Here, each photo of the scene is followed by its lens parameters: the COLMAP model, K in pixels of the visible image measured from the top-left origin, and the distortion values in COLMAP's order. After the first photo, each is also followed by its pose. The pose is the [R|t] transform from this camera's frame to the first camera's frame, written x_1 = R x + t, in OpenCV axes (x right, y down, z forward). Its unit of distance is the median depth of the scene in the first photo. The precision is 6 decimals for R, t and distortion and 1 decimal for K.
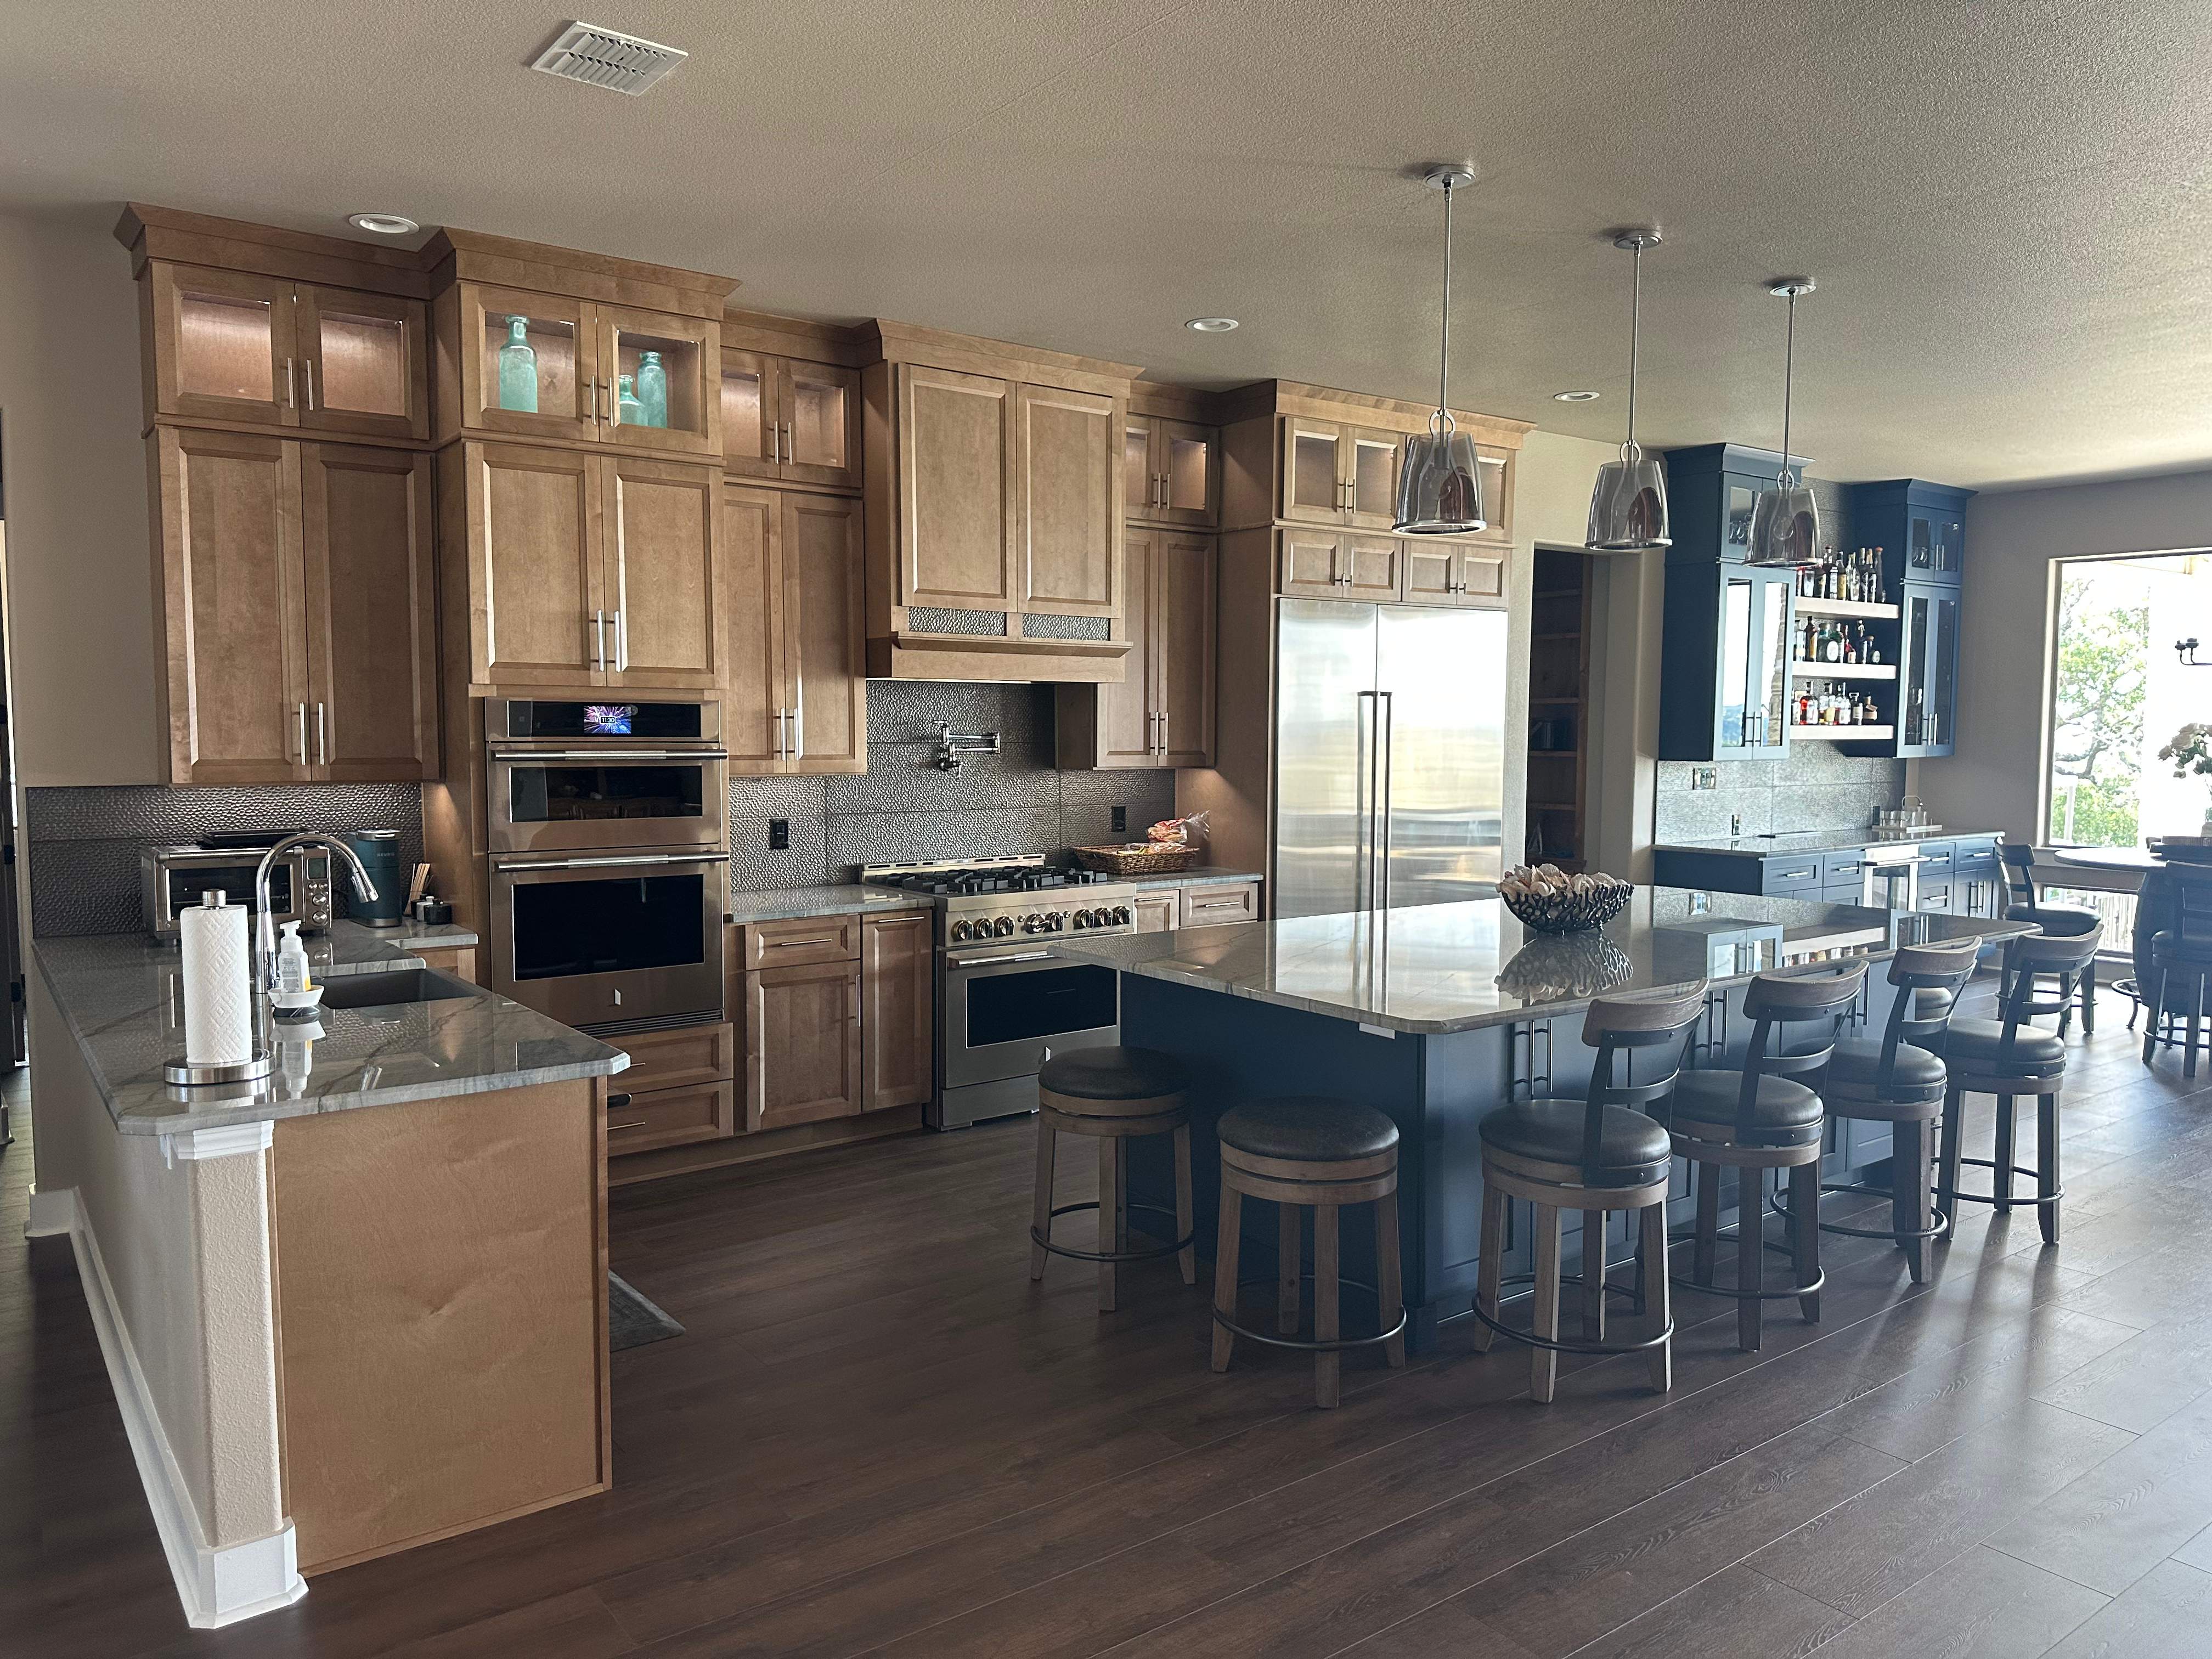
lens RADIAL K [[1557.8, 0, 1103.1], [0, 1557.8, 841.9], [0, 0, 1]] dist [0.126879, -0.205512]
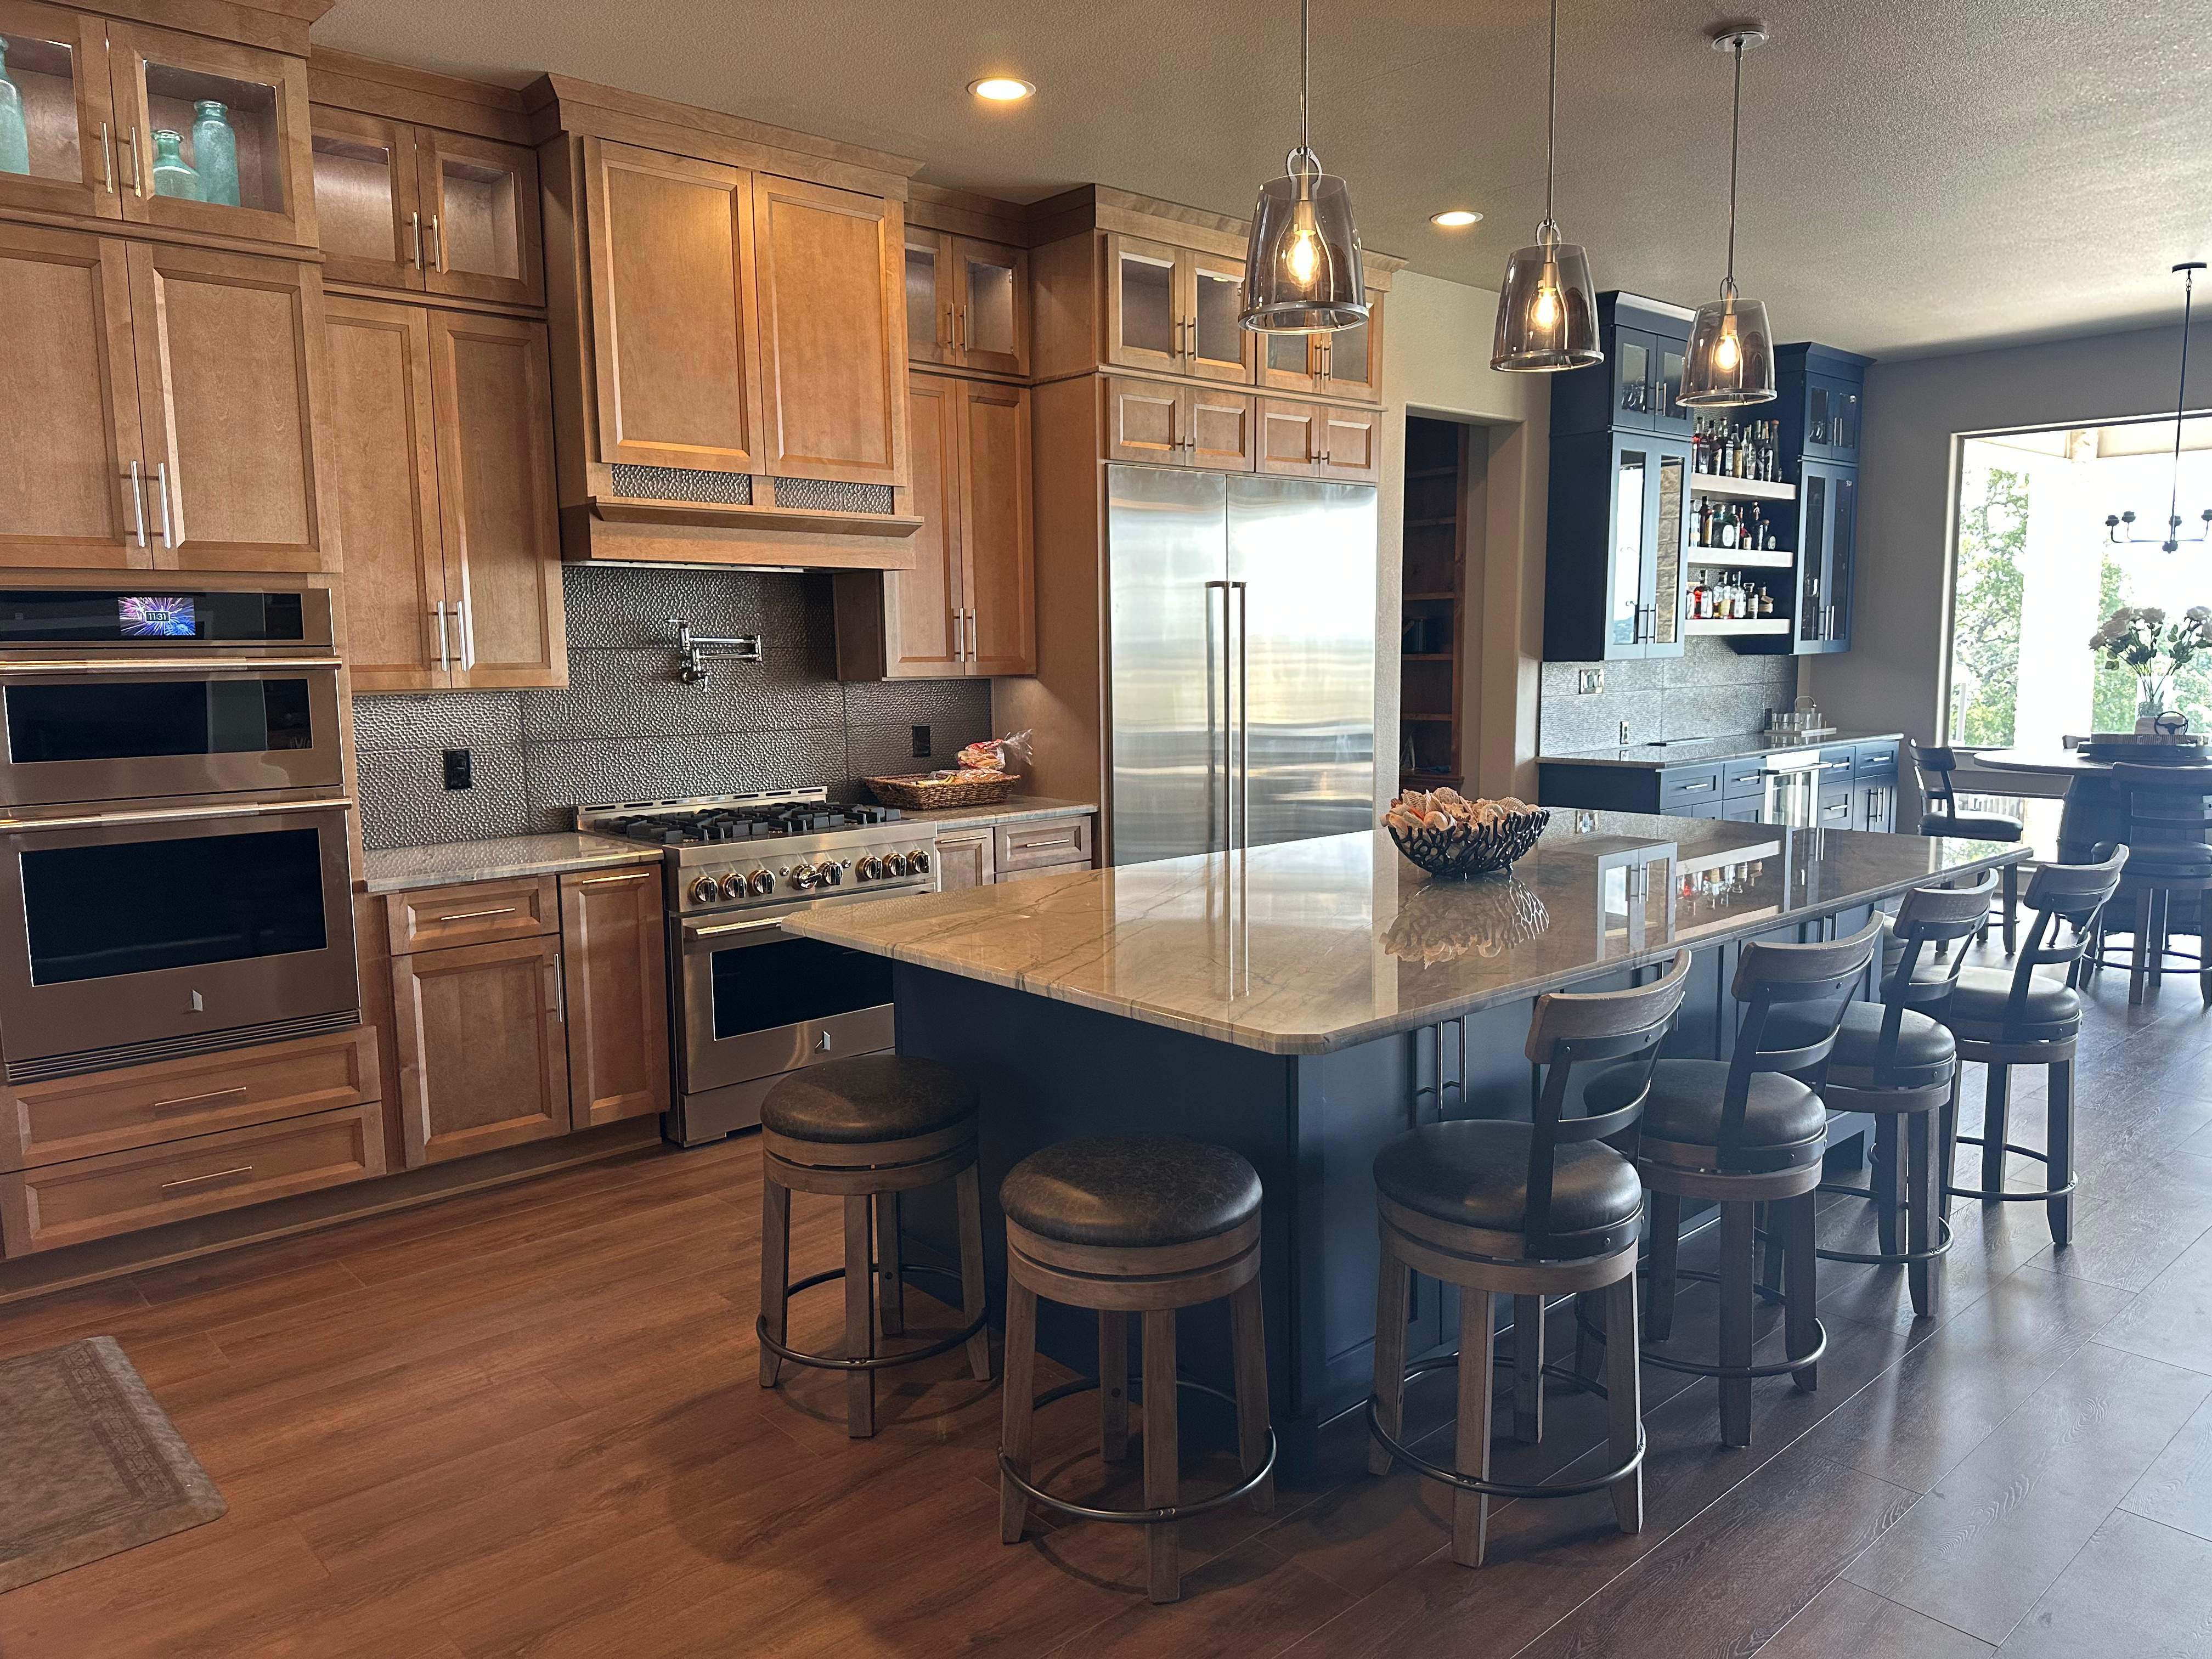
lens RADIAL K [[1550.3, 0, 1120.2], [0, 1550.3, 842.3], [0, 0, 1]] dist [0.128070, -0.210323]
pose [[0.994948, -0.027665, 0.096504, 0.041589], [0.022677, 0.998368, 0.052408, -0.002583], [-0.097797, -0.049955, 0.993952, 0.214275]]
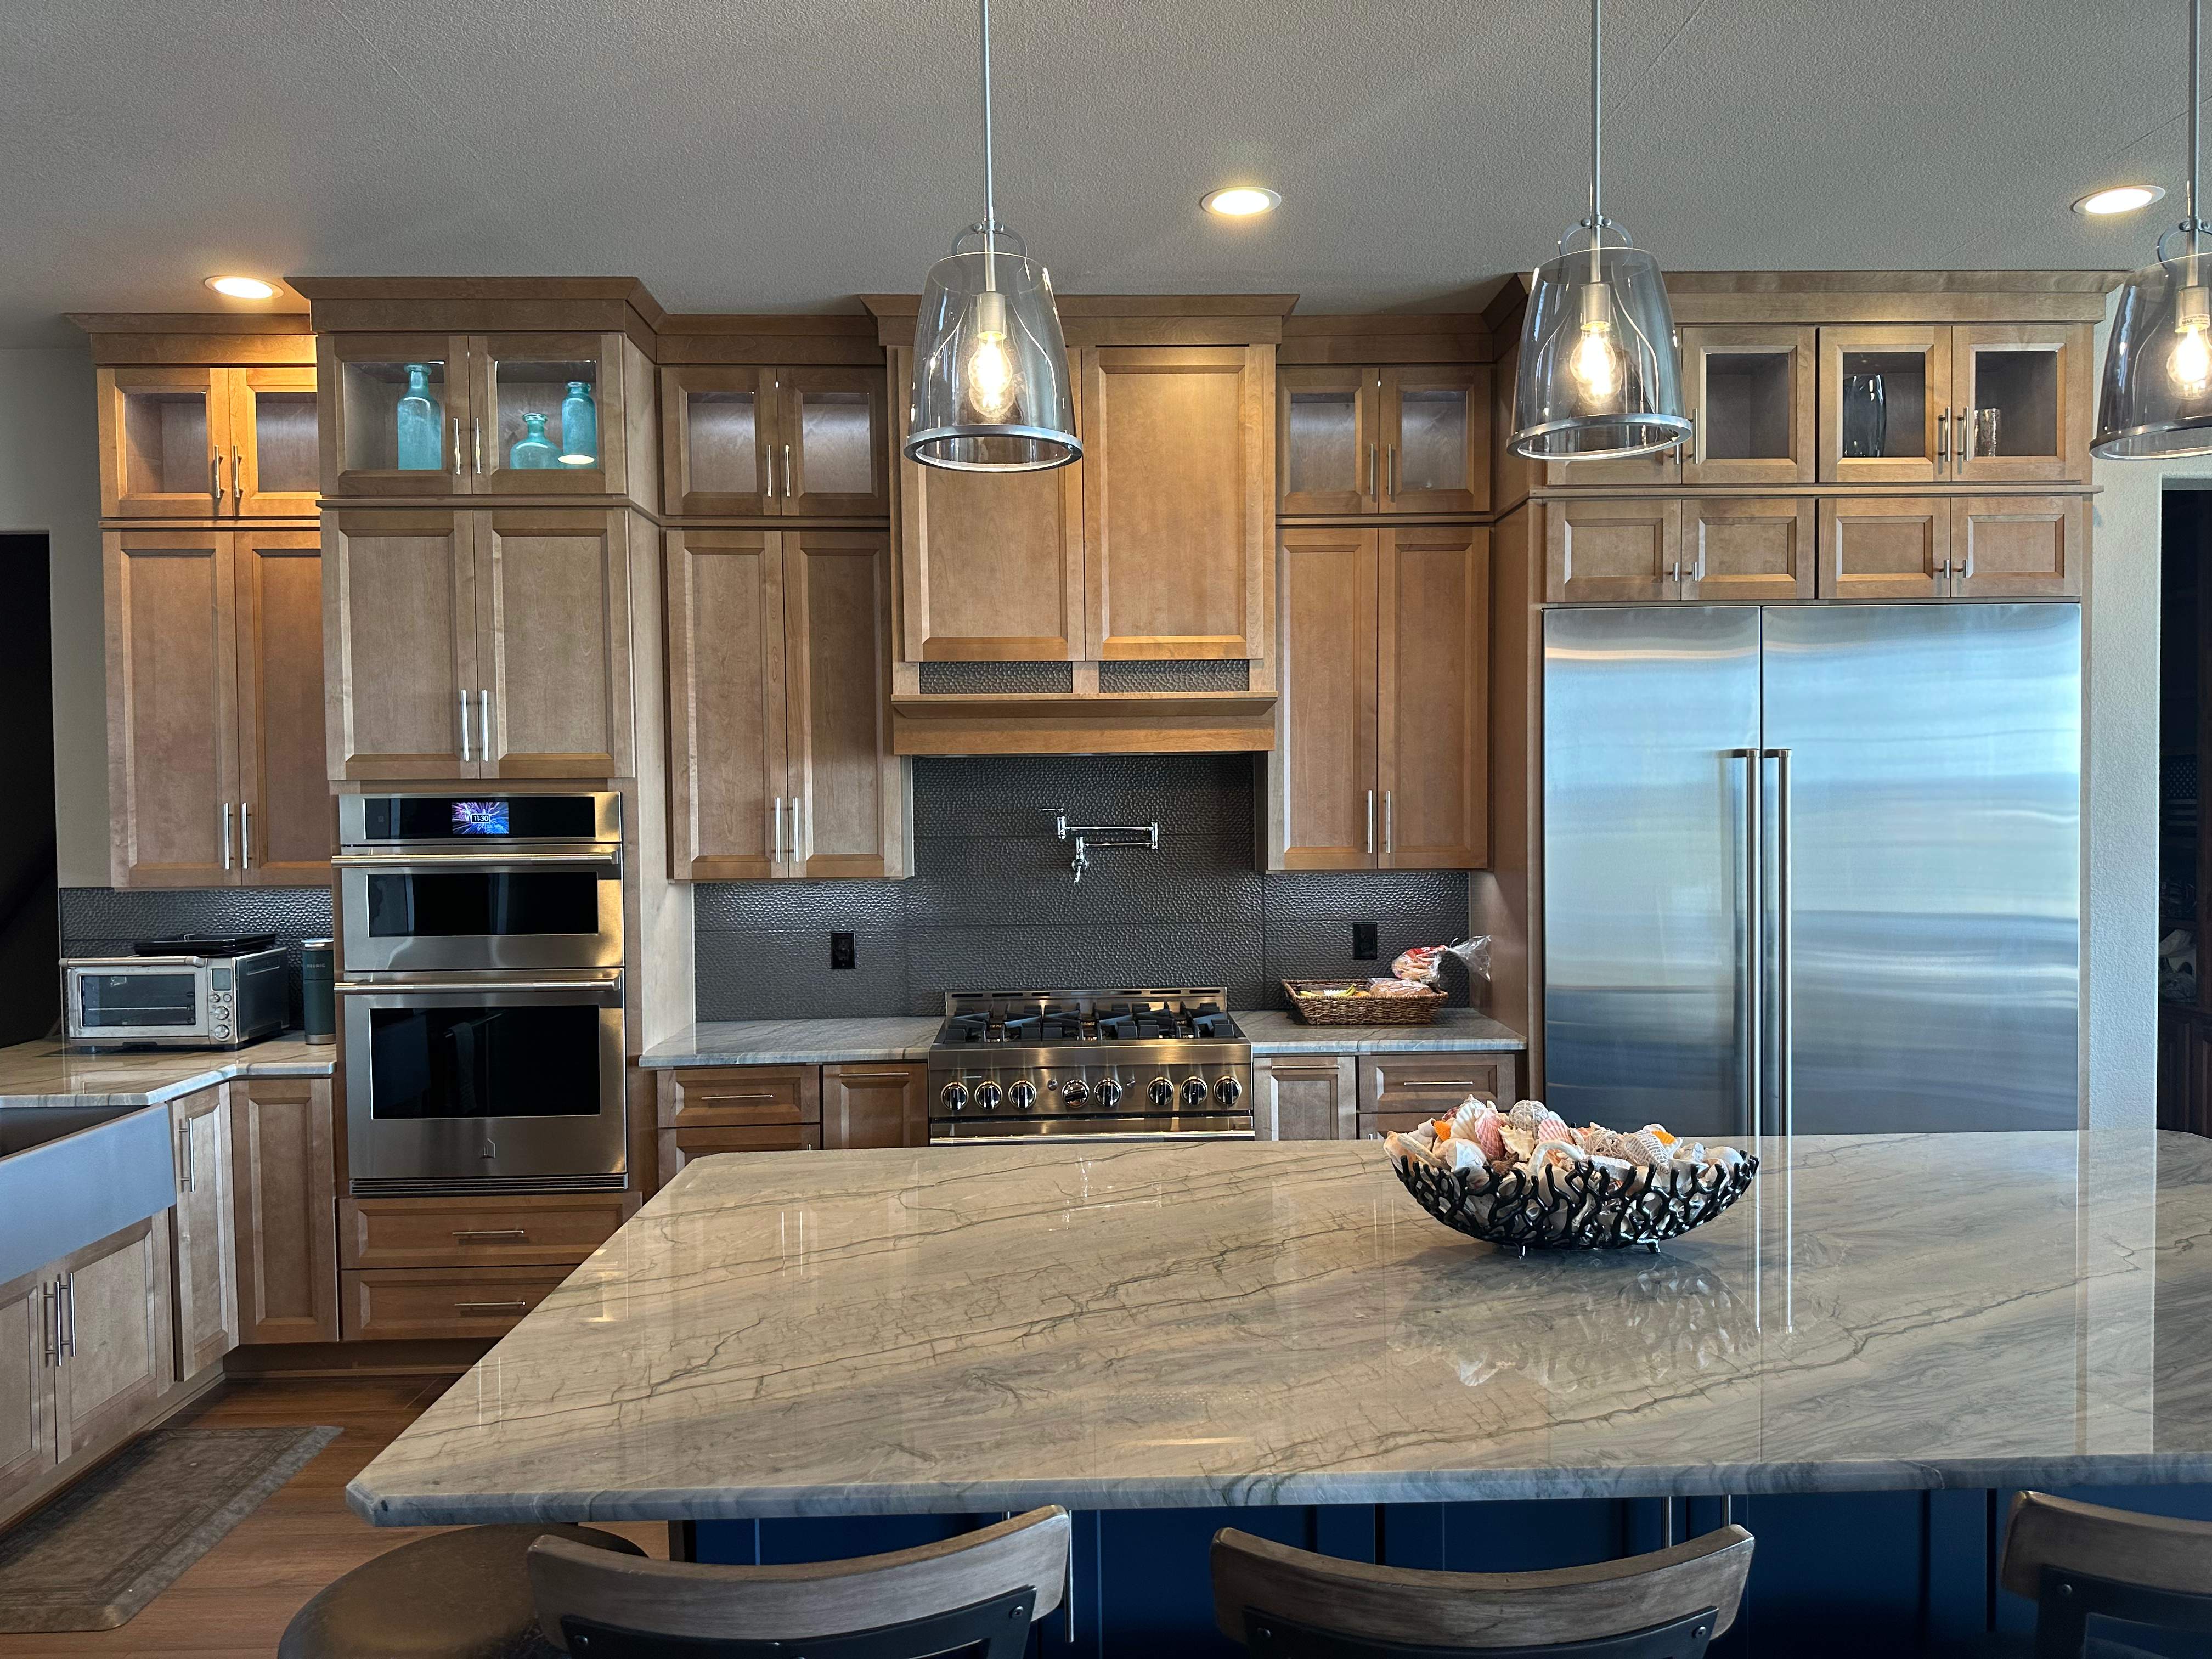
lens RADIAL K [[1550.3, 0, 1120.2], [0, 1550.3, 842.3], [0, 0, 1]] dist [0.128070, -0.210323]
pose [[0.818669, 0.006589, -0.574228, 0.394501], [-0.029318, 0.999110, -0.030334, -0.042724], [0.573517, 0.041668, 0.818133, 0.442640]]
